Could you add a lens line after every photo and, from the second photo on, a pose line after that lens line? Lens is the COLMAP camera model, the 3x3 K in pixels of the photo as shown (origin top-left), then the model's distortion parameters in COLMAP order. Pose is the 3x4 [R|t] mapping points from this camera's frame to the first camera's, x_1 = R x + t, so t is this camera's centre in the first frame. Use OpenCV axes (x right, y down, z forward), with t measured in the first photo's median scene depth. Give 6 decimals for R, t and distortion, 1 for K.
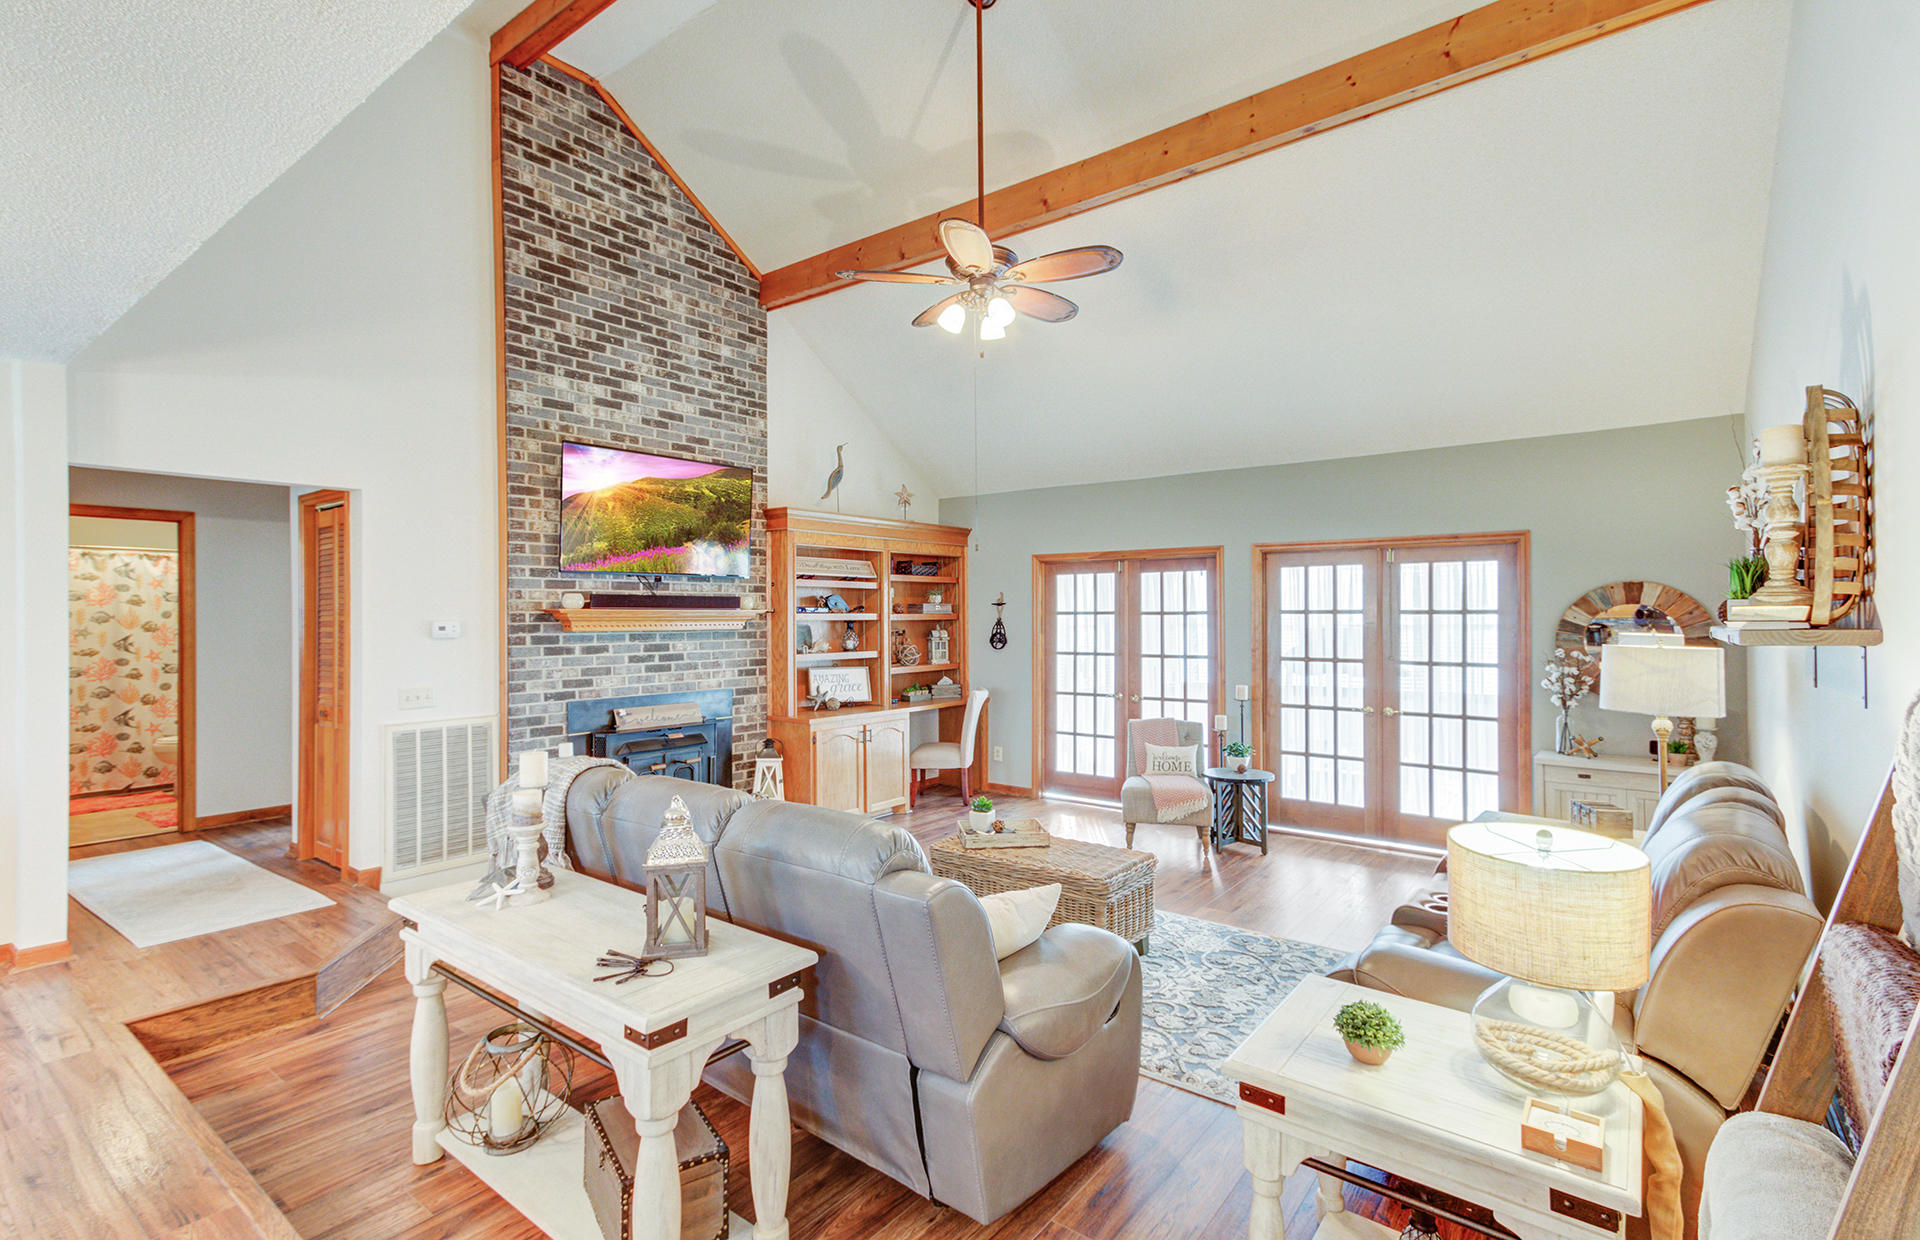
lens RADIAL K [[880.7, 0, 953.7], [0, 880.7, 611.4], [0, 0, 1]] dist [0.016608, 0.001682]
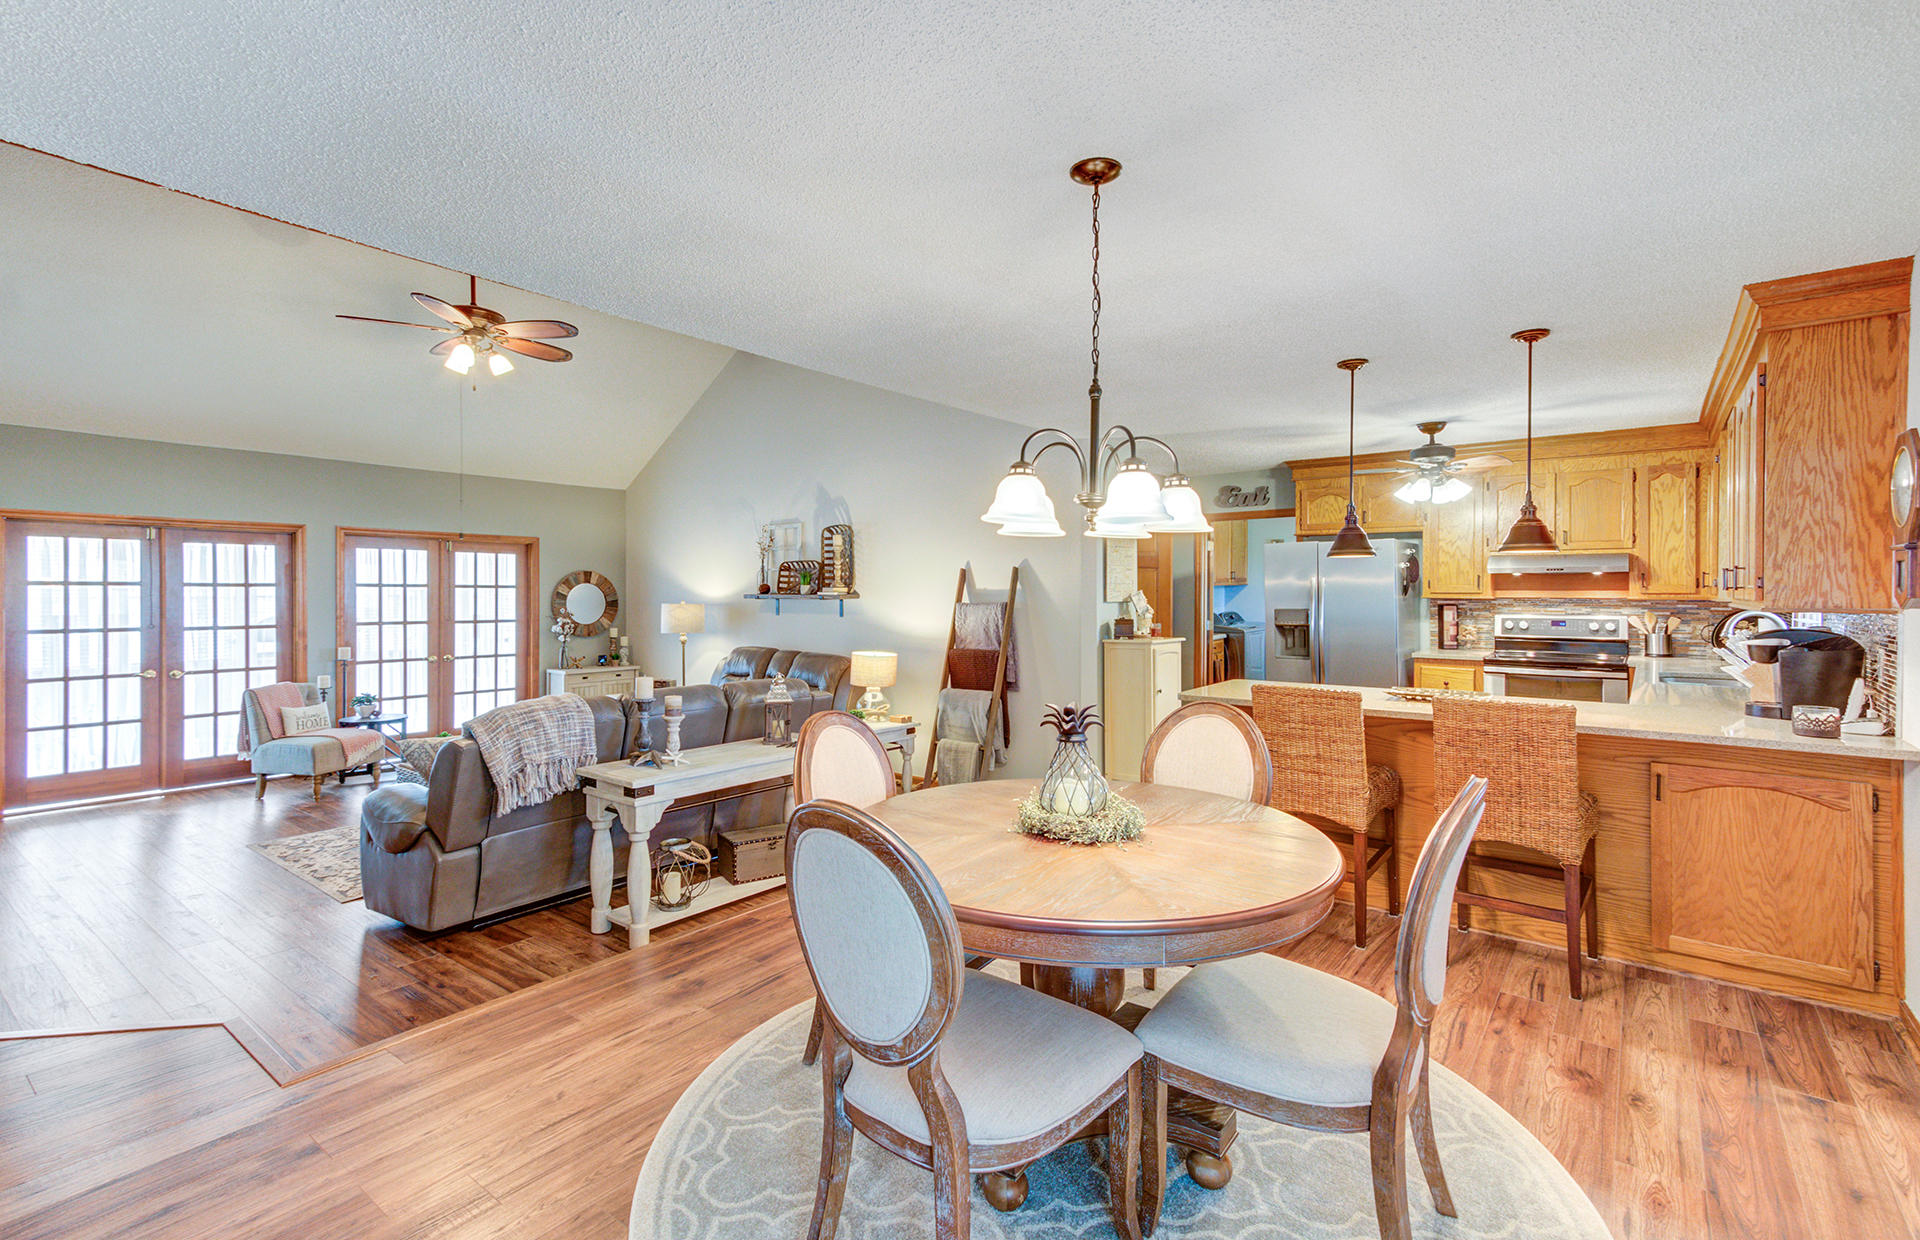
lens RADIAL K [[880.7, 0, 933.6], [0, 880.7, 601.2], [0, 0, 1]] dist [0.016608, 0.001682]
pose [[0.026588, -0.009450, 0.999602, -0.885772], [-0.009633, 0.999906, 0.009709, 0.003411], [-0.999600, -0.009887, 0.026495, 0.191254]]
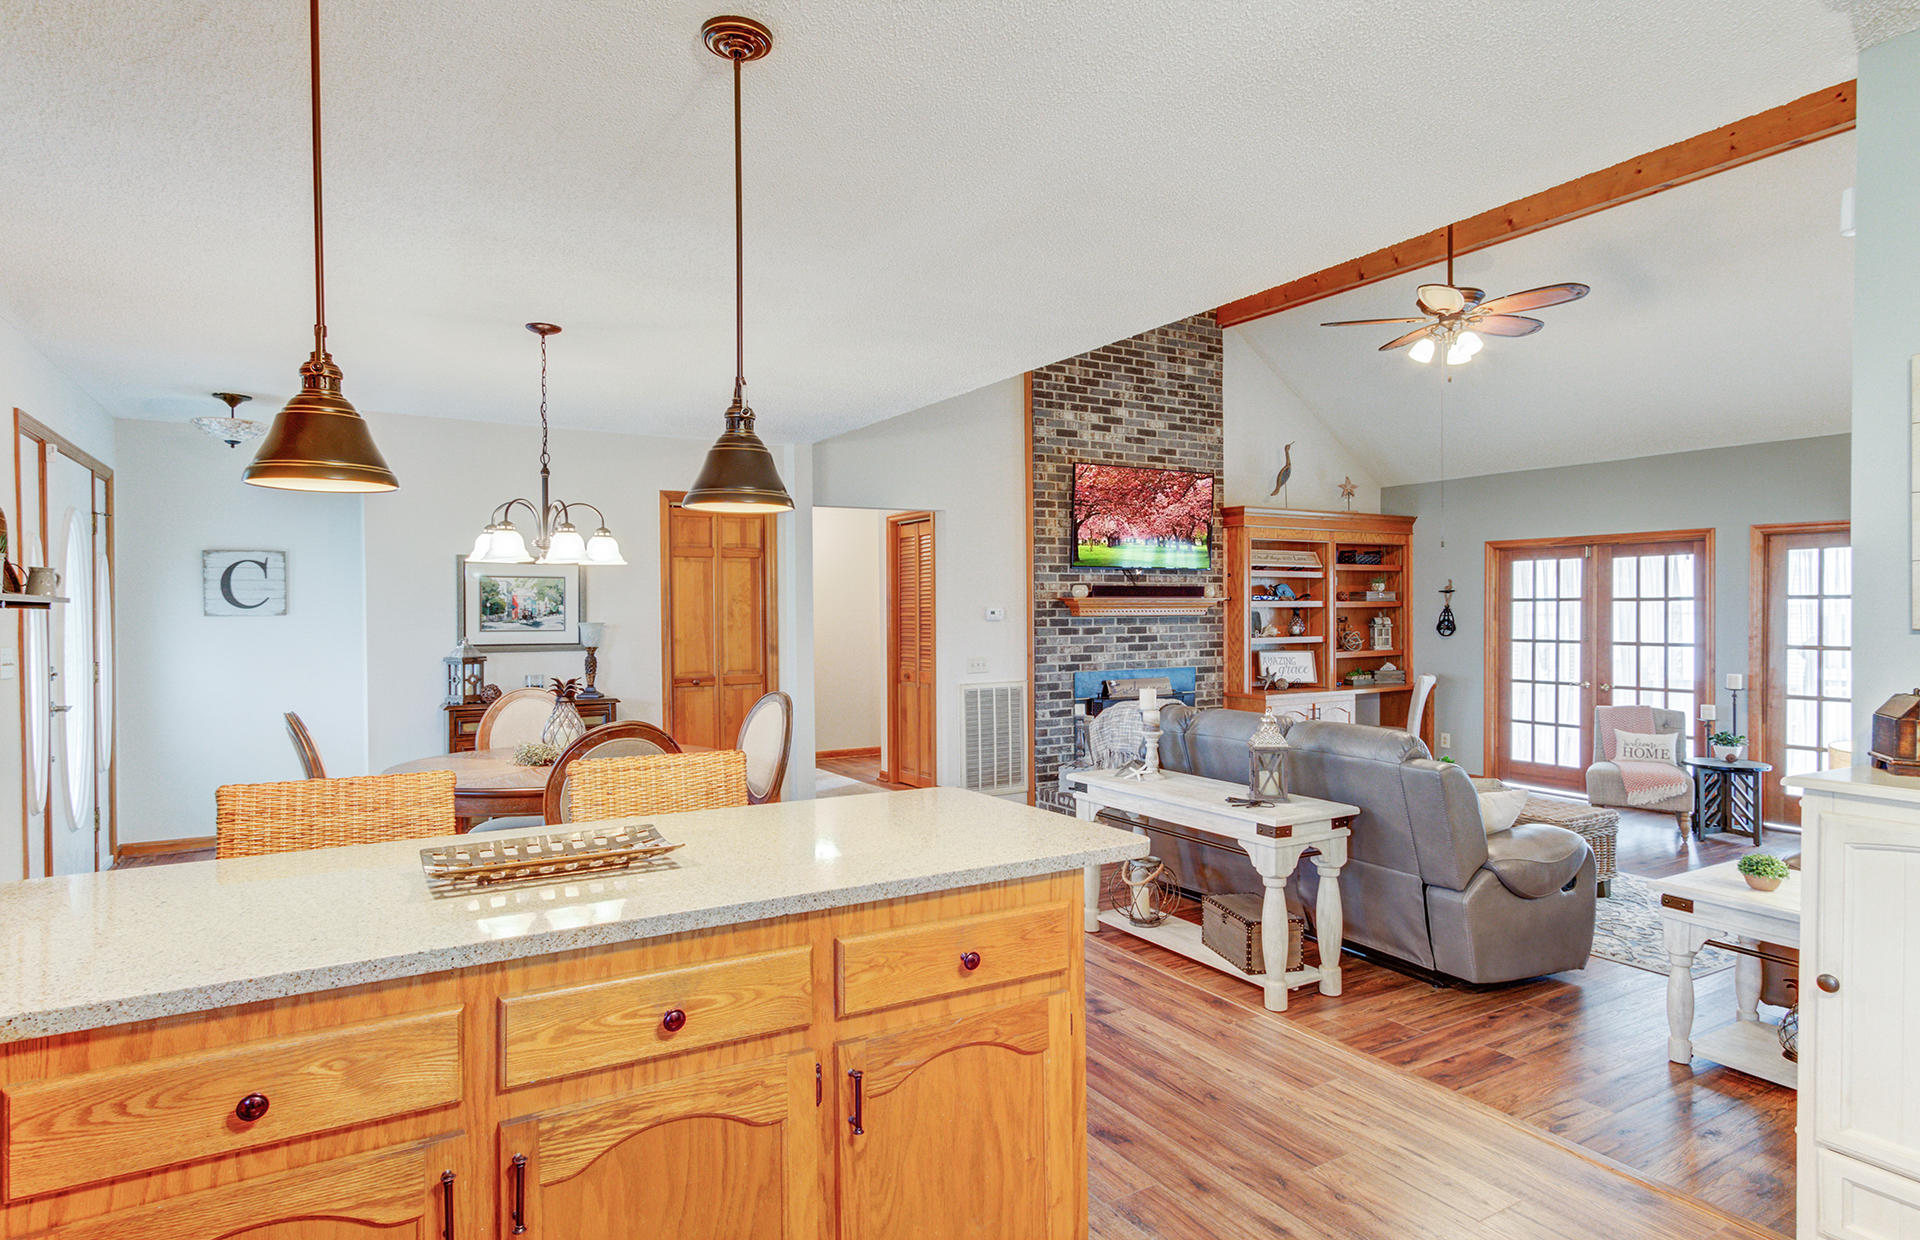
lens RADIAL K [[1030.5, 0, 980.5], [0, 1030.5, 623.0], [0, 0, 1]] dist [0.025610, 0.009055]
pose [[0.939780, 0.003751, -0.341759, -0.058481], [0.003517, 0.999781, 0.020643, 0.002254], [0.341761, -0.020602, 0.939561, -0.373332]]
